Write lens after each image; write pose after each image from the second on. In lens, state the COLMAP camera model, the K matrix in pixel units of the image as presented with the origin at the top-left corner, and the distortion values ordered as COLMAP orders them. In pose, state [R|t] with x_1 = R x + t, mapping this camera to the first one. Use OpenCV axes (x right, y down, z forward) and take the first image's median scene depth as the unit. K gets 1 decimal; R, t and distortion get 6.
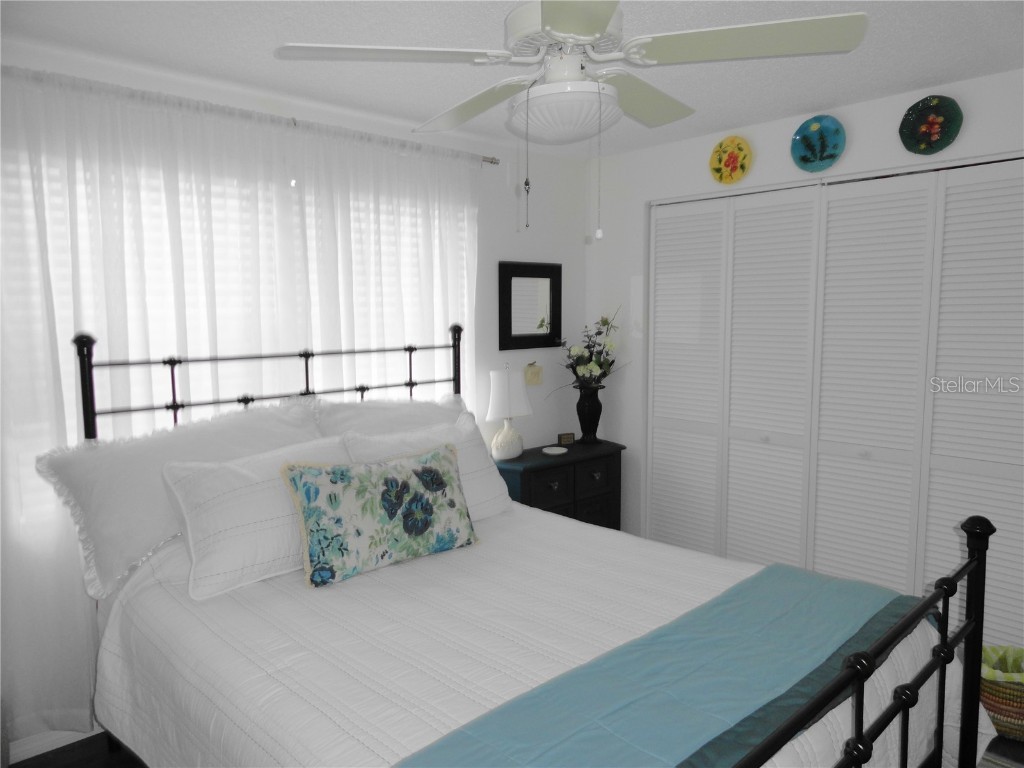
lens RADIAL K [[704.1, 0, 513.5], [0, 704.1, 388.2], [0, 0, 1]] dist [0.002828, 0.004071]
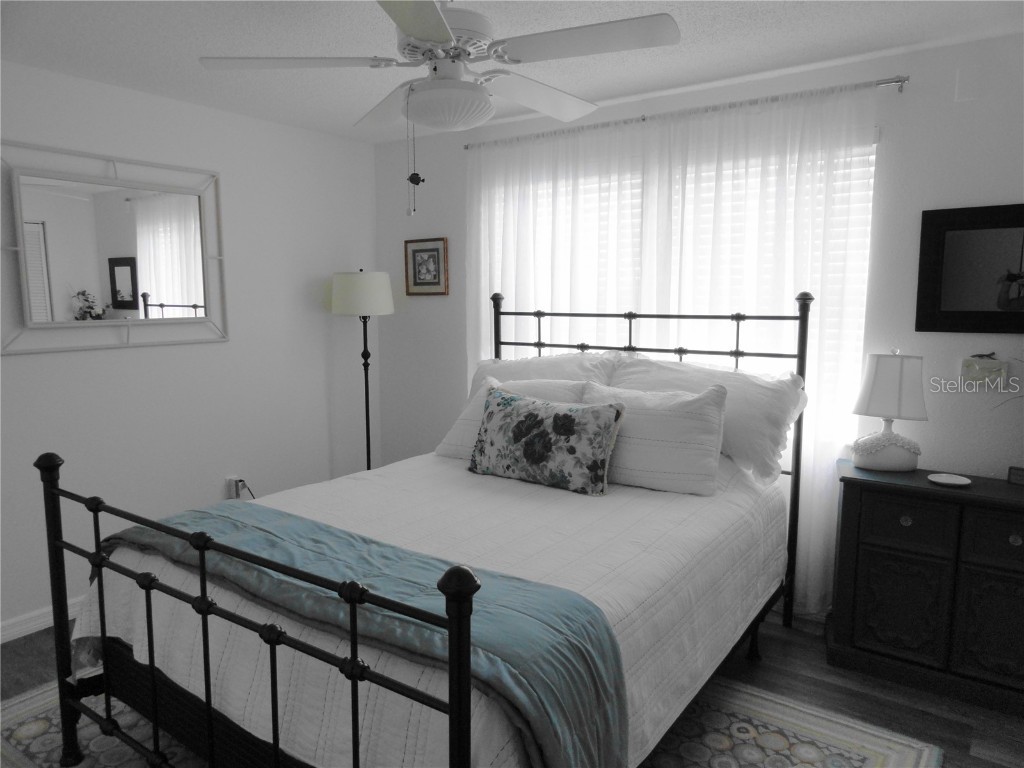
lens RADIAL K [[704.1, 0, 513.5], [0, 704.1, 388.2], [0, 0, 1]] dist [0.002828, 0.004071]
pose [[0.213873, 0.145388, -0.965982, 0.969504], [-0.100083, 0.986920, 0.126381, -0.067504], [0.971721, 0.069649, 0.225627, 0.649680]]
